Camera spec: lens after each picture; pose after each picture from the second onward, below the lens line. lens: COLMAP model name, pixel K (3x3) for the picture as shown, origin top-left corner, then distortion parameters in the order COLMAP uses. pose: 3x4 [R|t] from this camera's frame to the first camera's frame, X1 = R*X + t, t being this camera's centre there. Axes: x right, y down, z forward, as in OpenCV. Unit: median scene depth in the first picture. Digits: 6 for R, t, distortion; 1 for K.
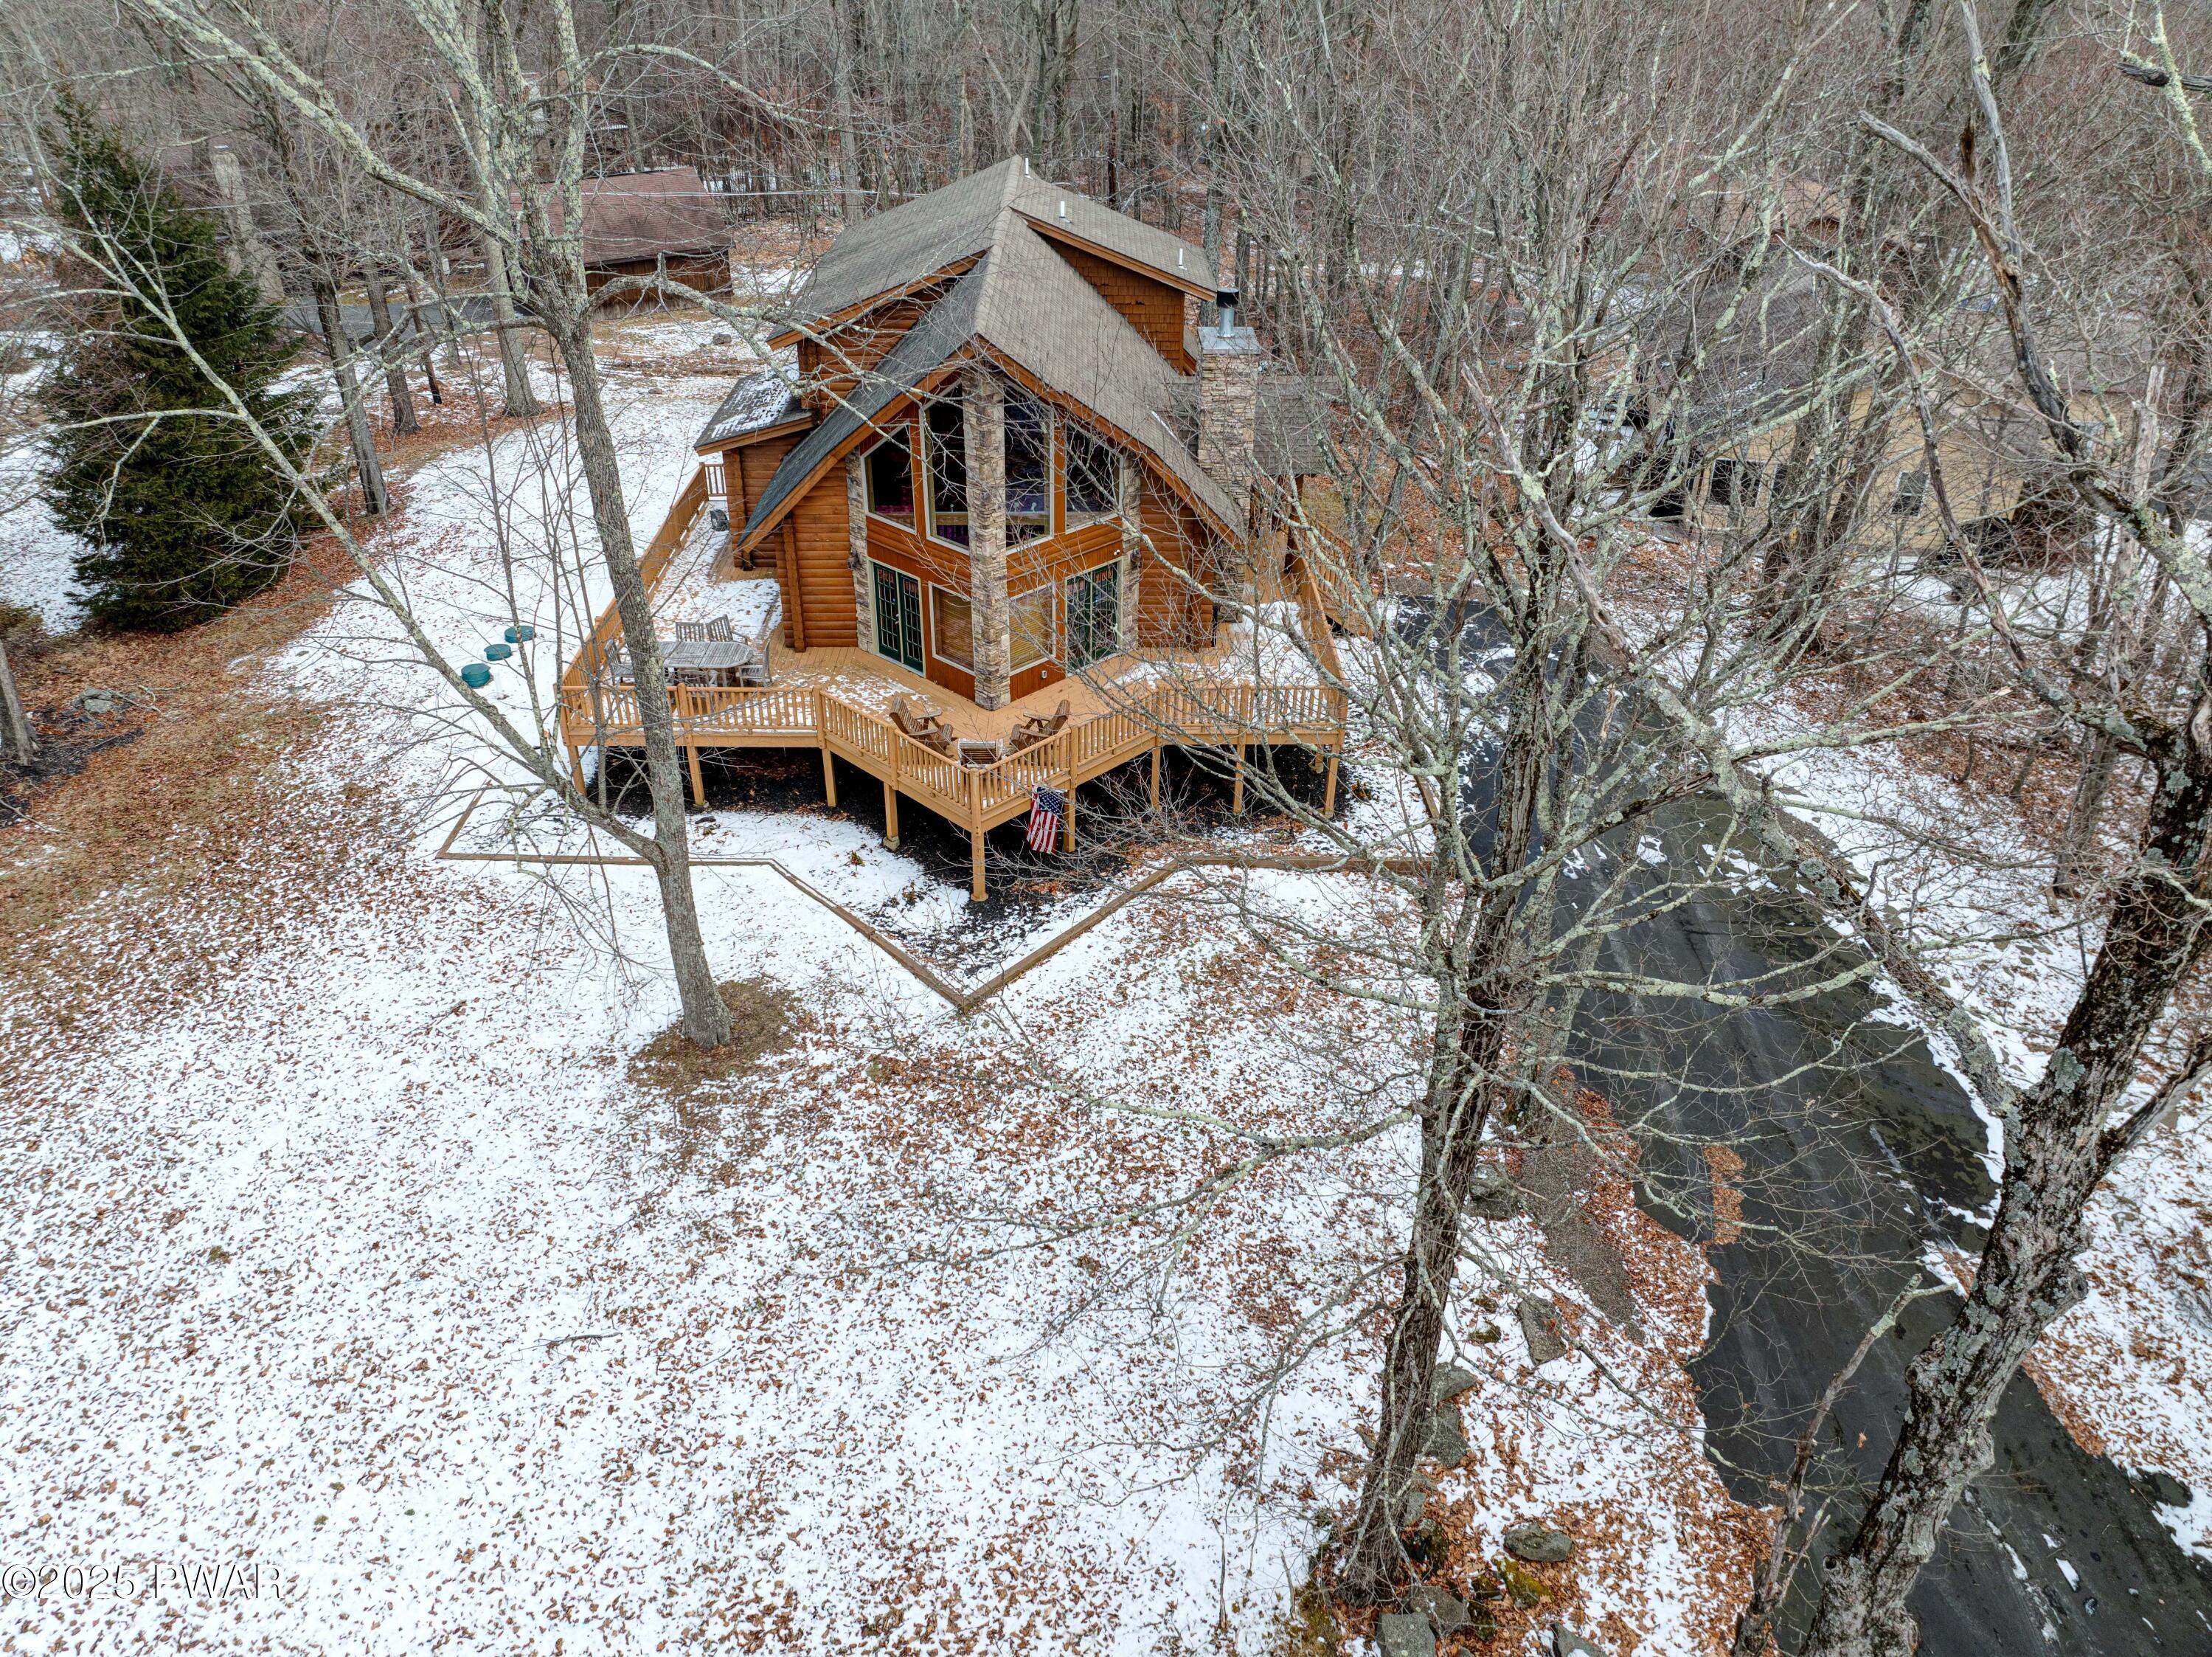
lens RADIAL K [[1543.8, 0, 1097.5], [0, 1543.8, 831.3], [0, 0, 1]] dist [-0.050215, 0.021424]
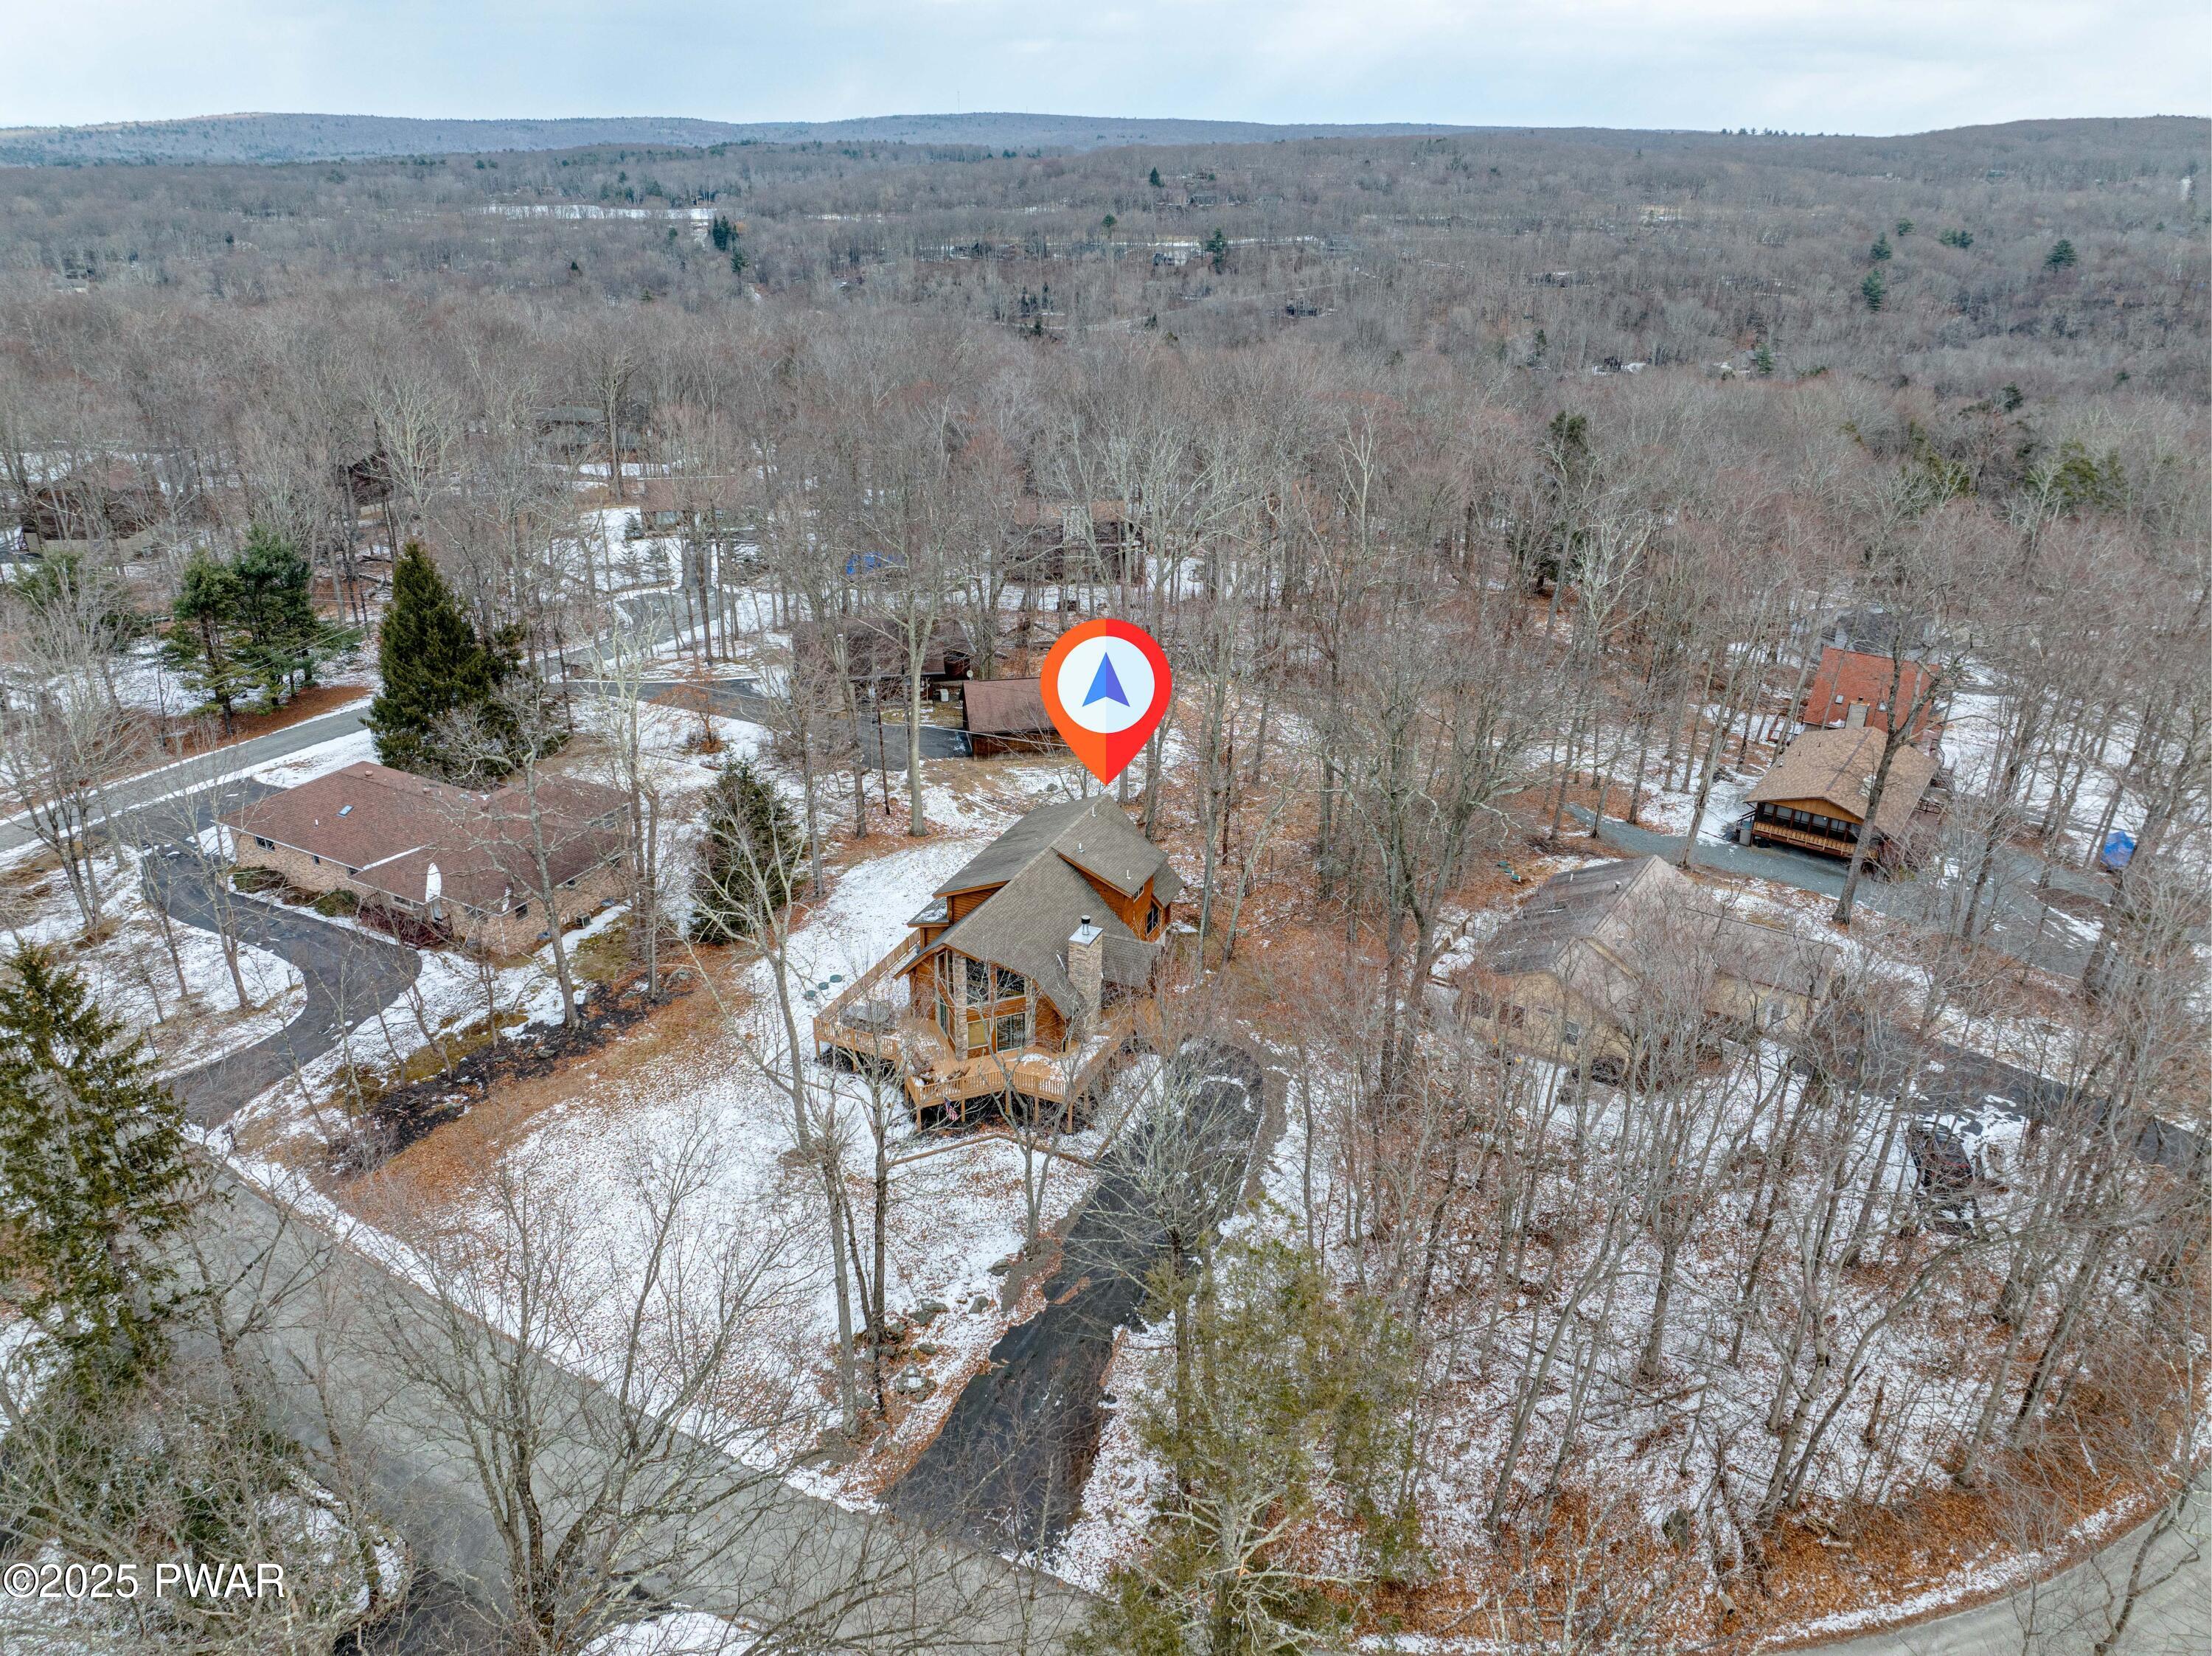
lens RADIAL K [[1543.6, 0, 1101.4], [0, 1543.6, 827.5], [0, 0, 1]] dist [-0.050215, 0.021424]
pose [[0.912191, 0.173161, -0.371378, 1.140790], [-0.218030, 0.972483, -0.082097, -0.325733], [0.346943, 0.155859, 0.924845, -1.511119]]
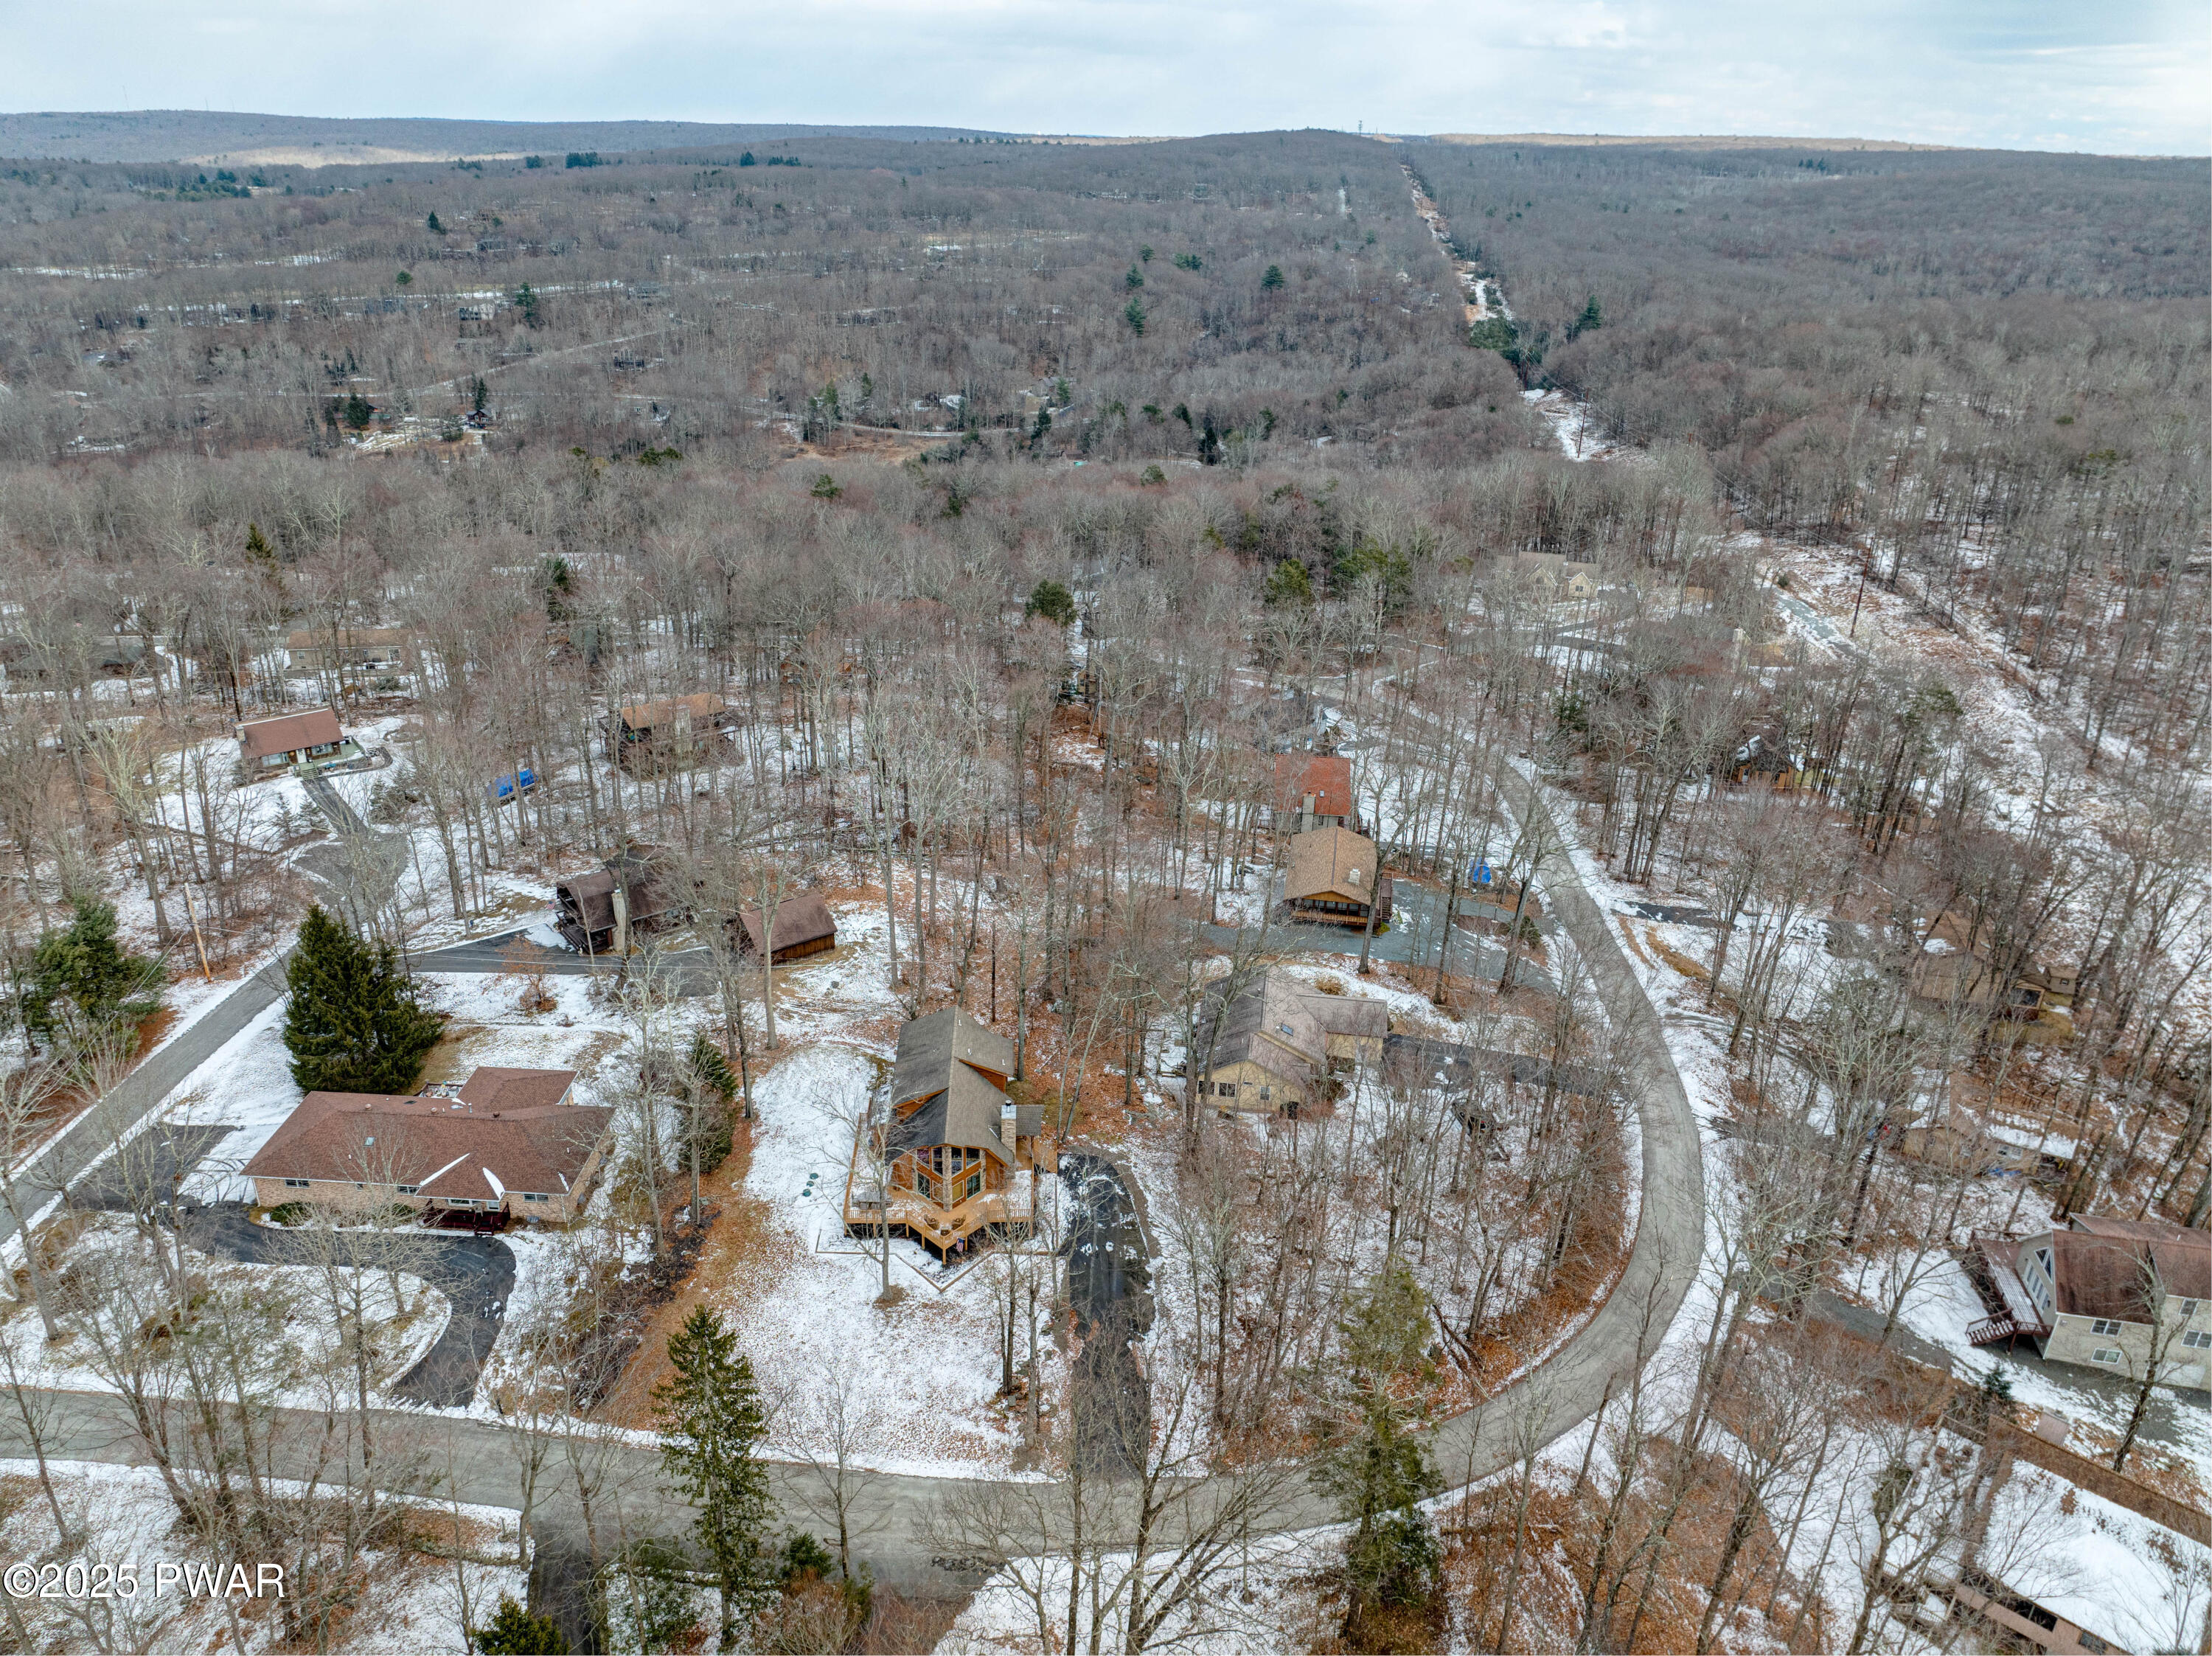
lens RADIAL K [[1543.6, 0, 1102.0], [0, 1543.6, 824.2], [0, 0, 1]] dist [-0.050215, 0.021424]
pose [[0.999528, 0.005719, 0.030181, 0.224160], [-0.001844, 0.991913, -0.126910, -0.621815], [-0.030663, 0.126794, 0.991455, -3.386045]]
